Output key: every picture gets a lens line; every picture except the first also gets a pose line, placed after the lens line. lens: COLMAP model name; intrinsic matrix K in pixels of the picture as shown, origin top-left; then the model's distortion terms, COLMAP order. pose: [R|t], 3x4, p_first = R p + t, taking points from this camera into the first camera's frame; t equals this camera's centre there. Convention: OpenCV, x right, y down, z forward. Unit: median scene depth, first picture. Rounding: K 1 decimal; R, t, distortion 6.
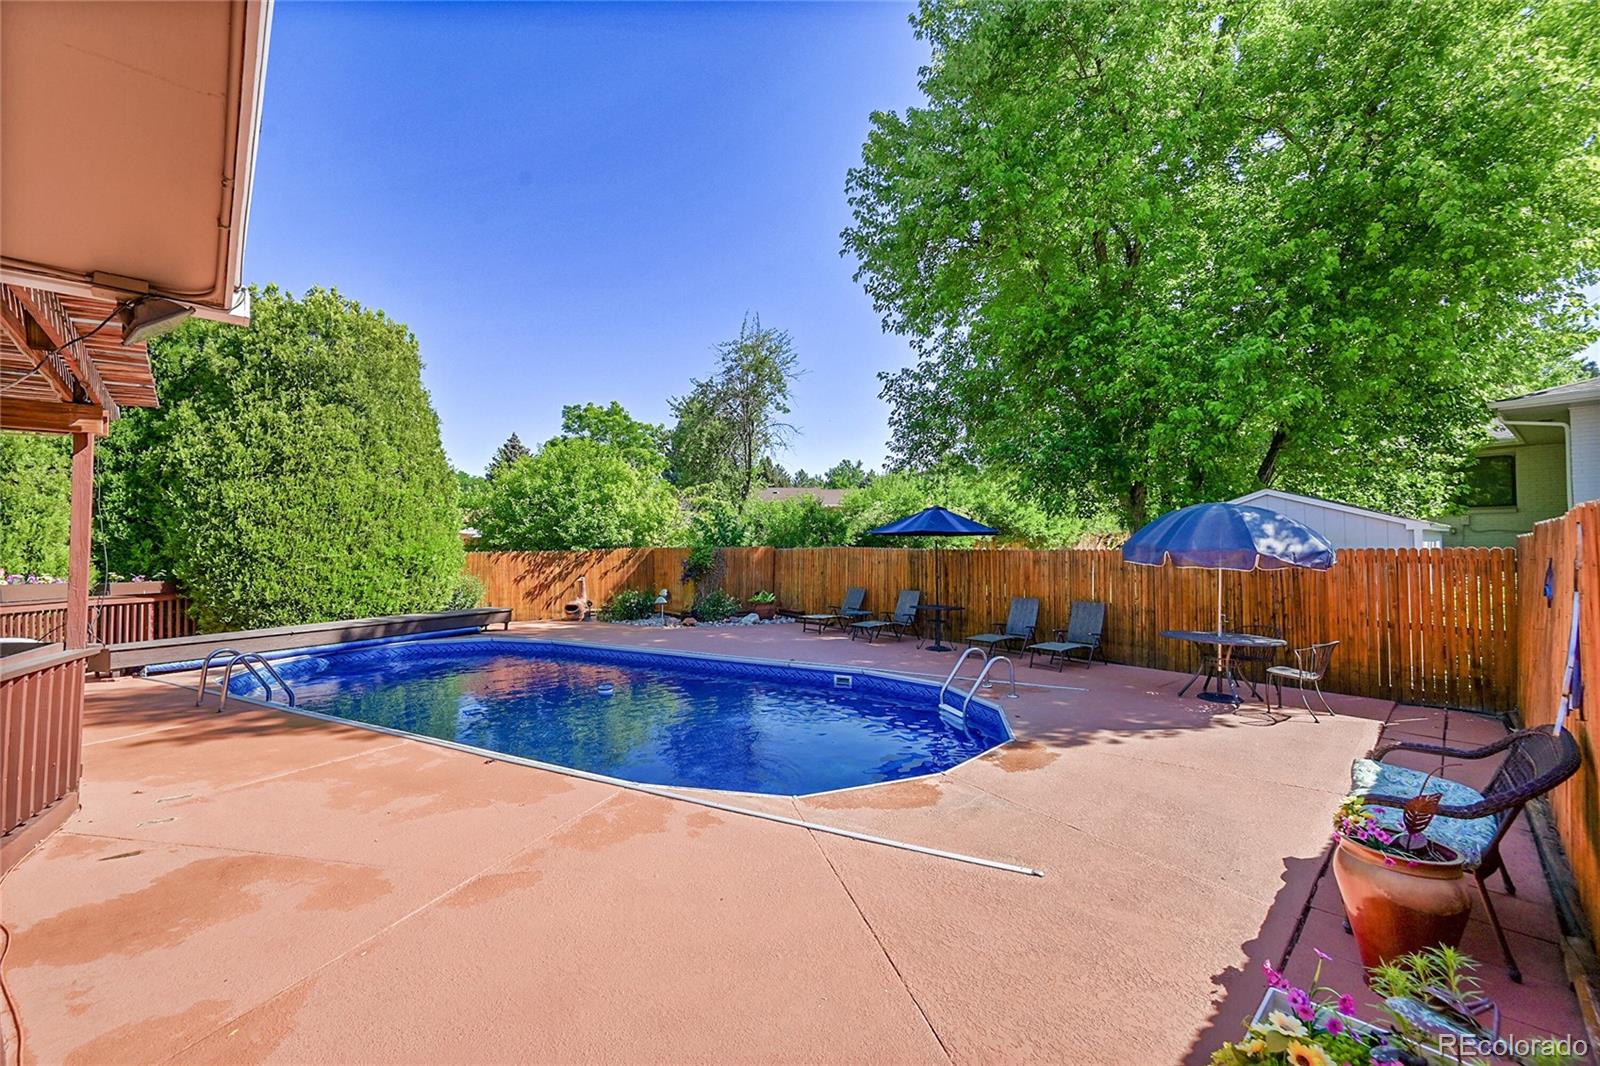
lens RADIAL K [[637.2, 0, 799.0], [0, 637.2, 517.2], [0, 0, 1]] dist [0.001198, 0.000108]
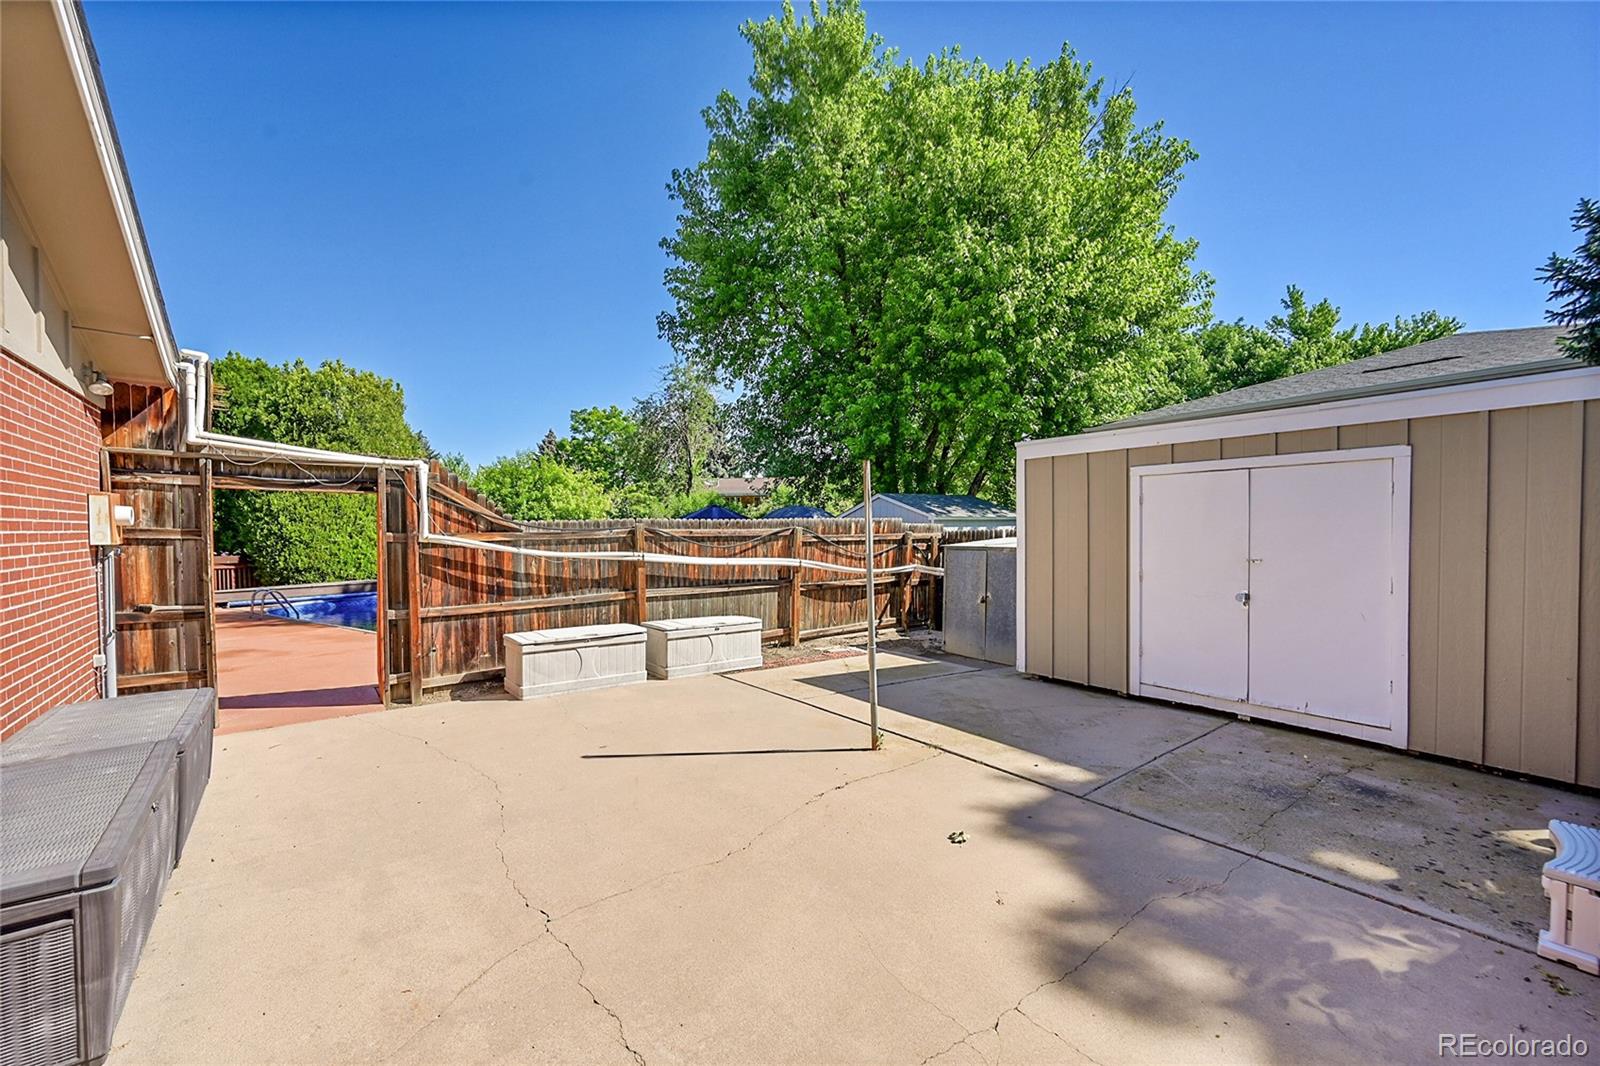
lens RADIAL K [[640.2, 0, 800.0], [0, 640.2, 533.0], [0, 0, 1]] dist [0.000979, -0.000185]
pose [[0.995805, -0.006637, -0.091257, 0.581432], [0.011176, 0.998721, 0.049310, -0.023207], [0.090813, -0.050123, 0.994606, -0.497431]]
